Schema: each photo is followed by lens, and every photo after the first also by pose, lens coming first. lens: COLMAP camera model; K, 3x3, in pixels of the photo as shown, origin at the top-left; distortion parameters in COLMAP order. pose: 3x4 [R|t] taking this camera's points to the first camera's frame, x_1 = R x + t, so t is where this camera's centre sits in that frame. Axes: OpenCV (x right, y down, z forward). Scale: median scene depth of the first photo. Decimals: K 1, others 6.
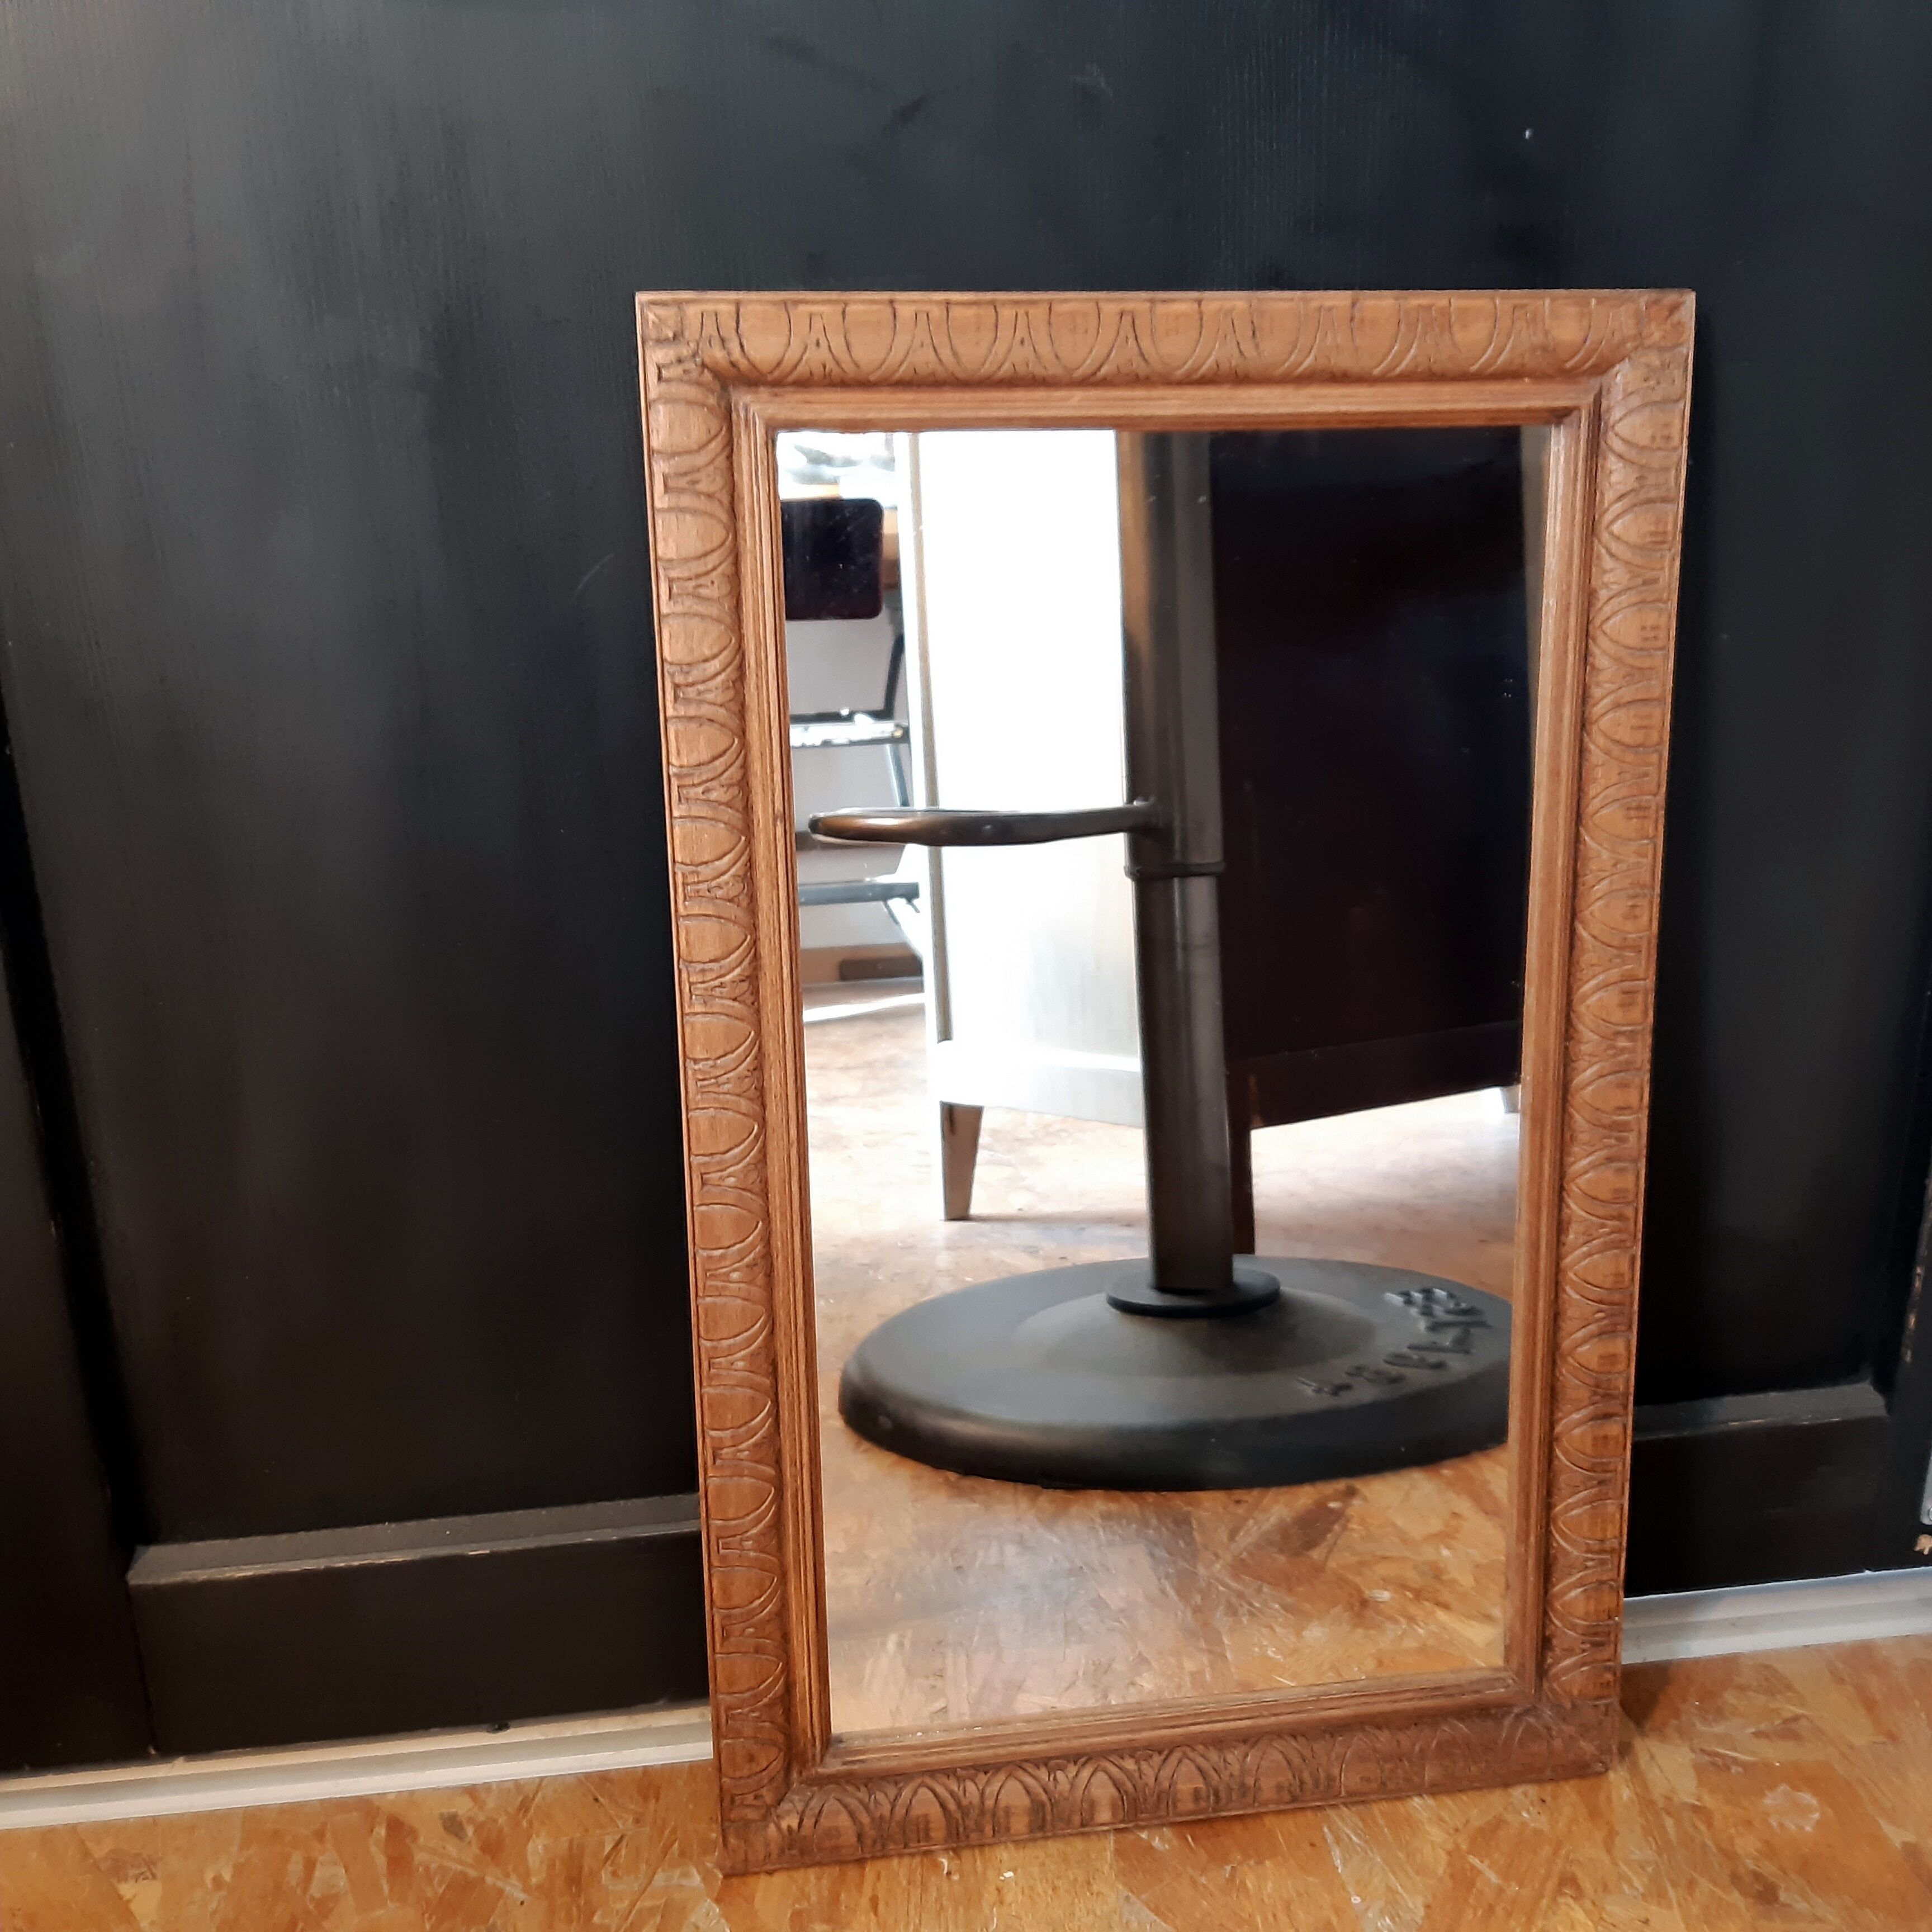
lens RADIAL K [[2131.1, 0, 965.6], [0, 2131.1, 971.6], [0, 0, 1]] dist [0.029514, 0.000000]
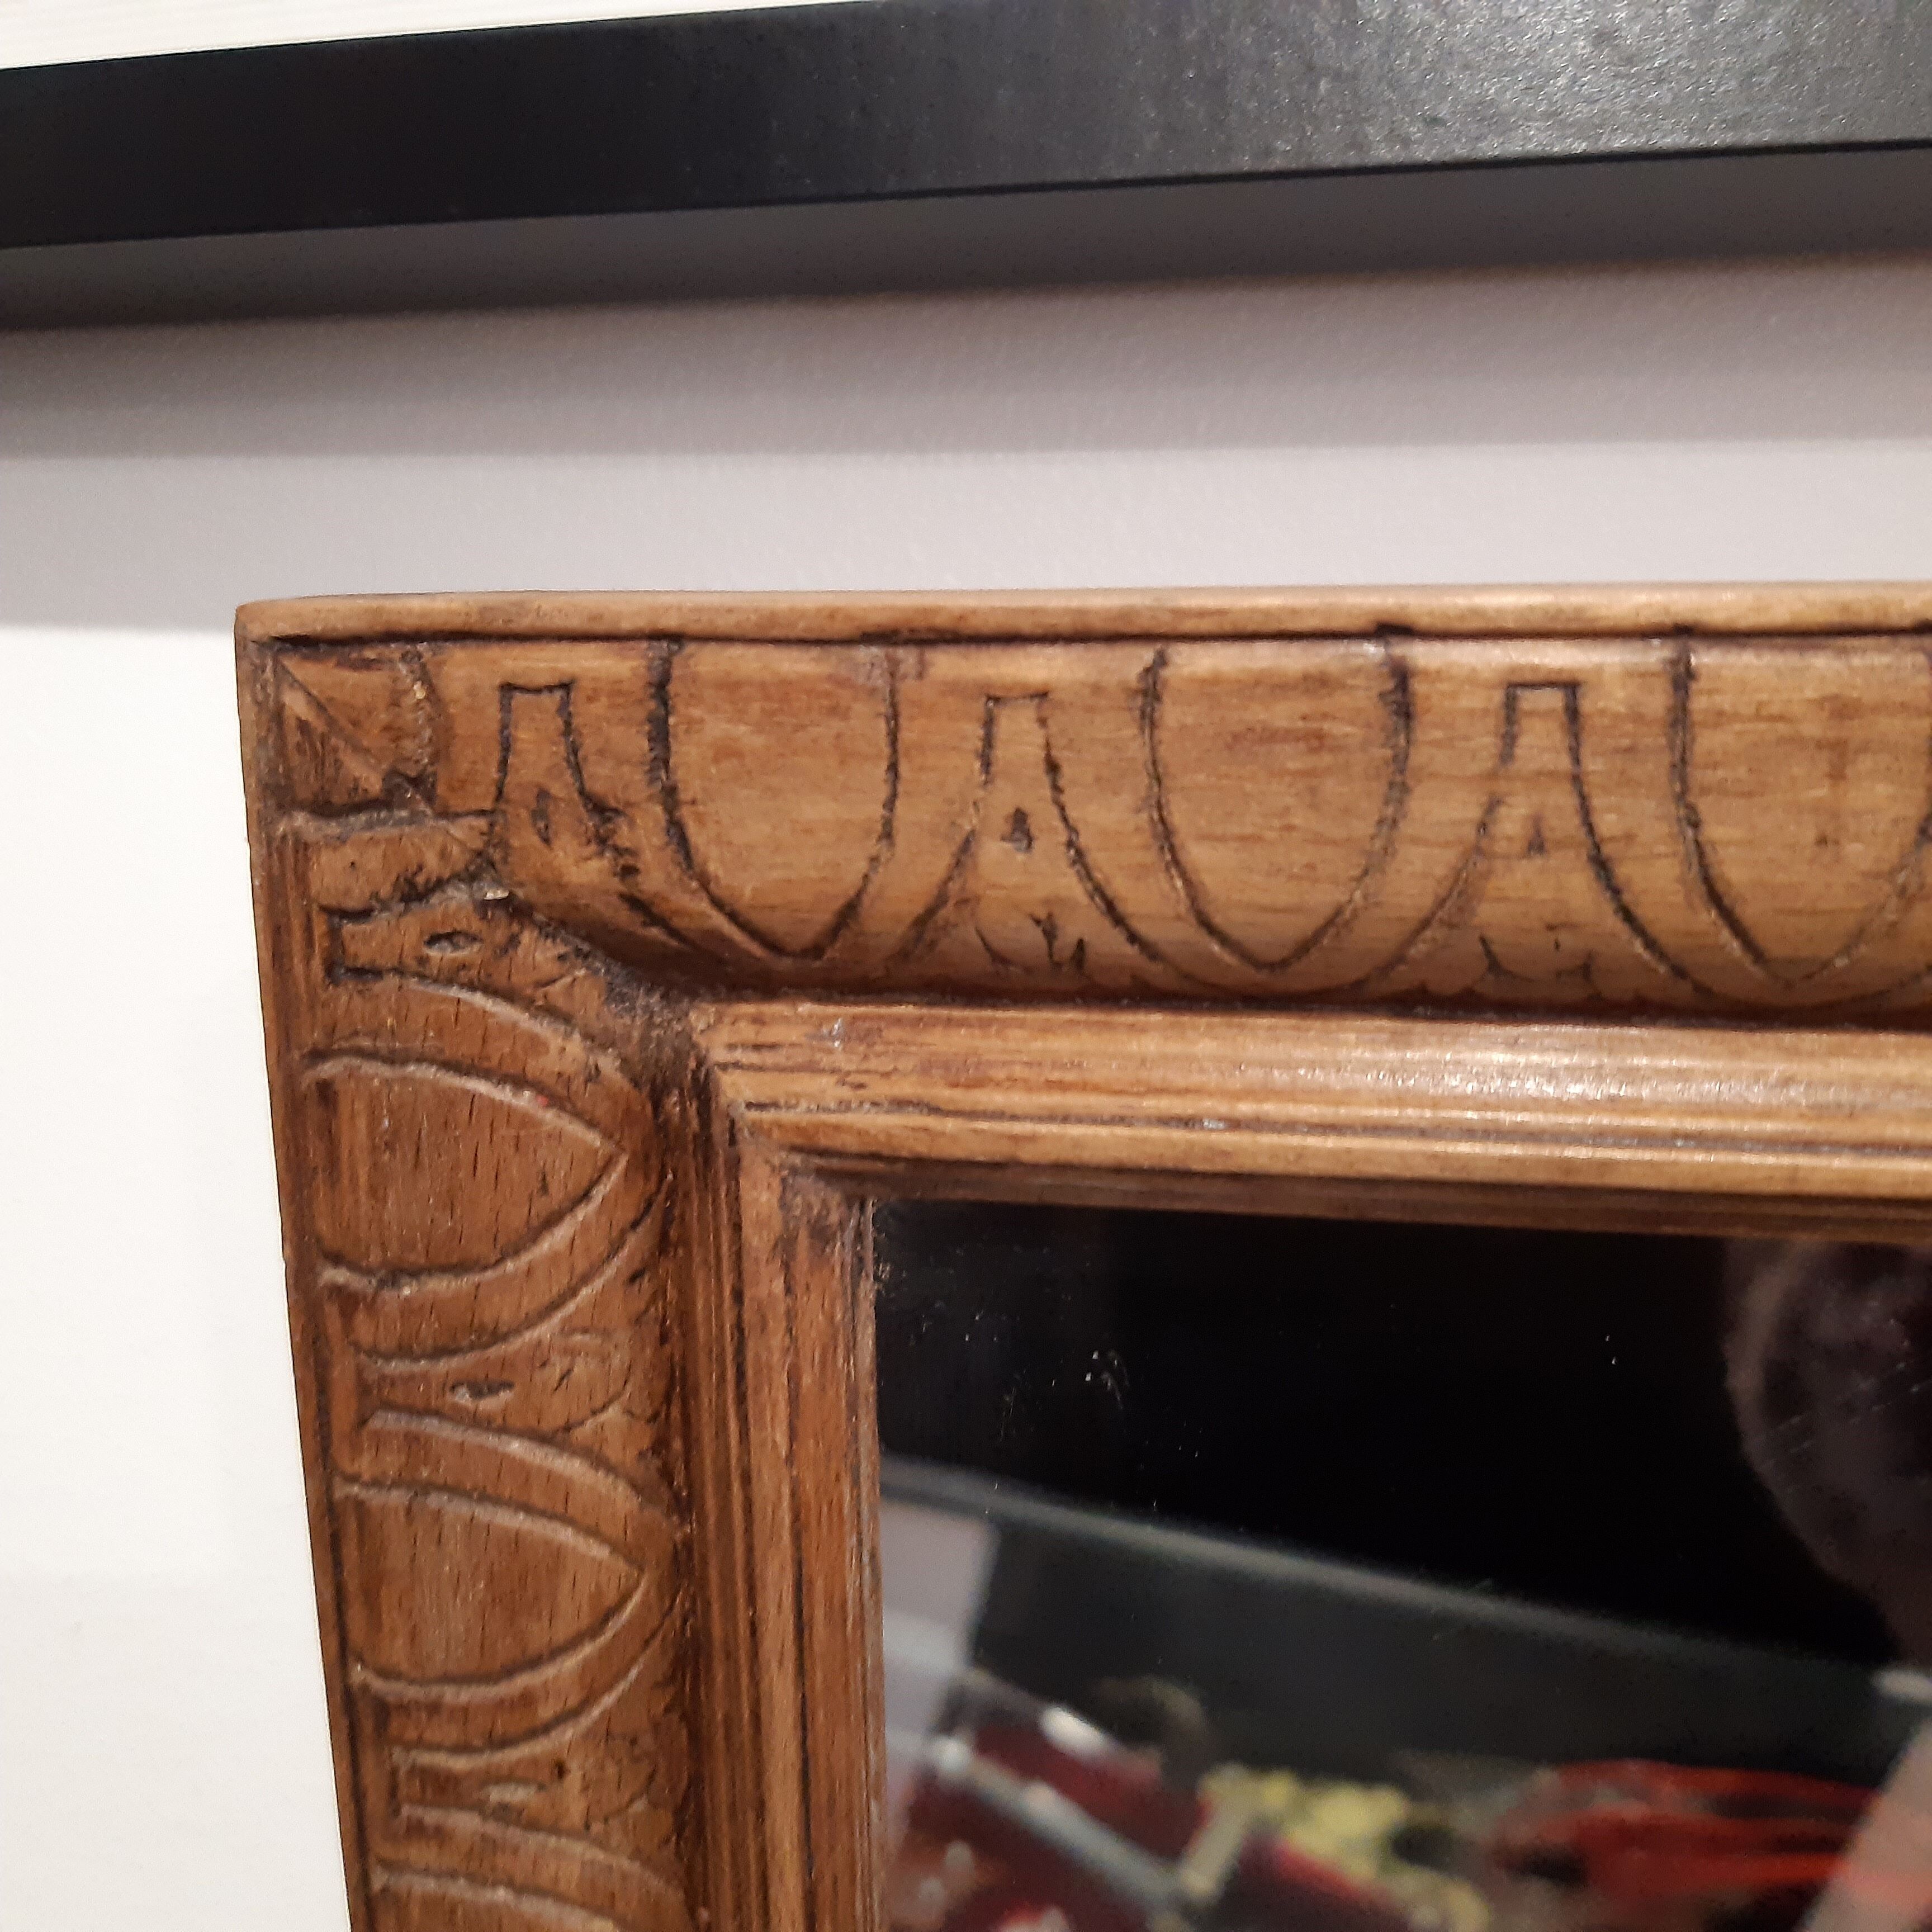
lens RADIAL K [[2131.1, 0, 955.9], [0, 2131.1, 962.5], [0, 0, 1]] dist [0.029514, 0.000000]
pose [[0.943398, 0.070368, -0.324111, -0.005480], [-0.072198, 0.997370, 0.006391, -0.263327], [0.323708, 0.017371, 0.945997, 0.746660]]
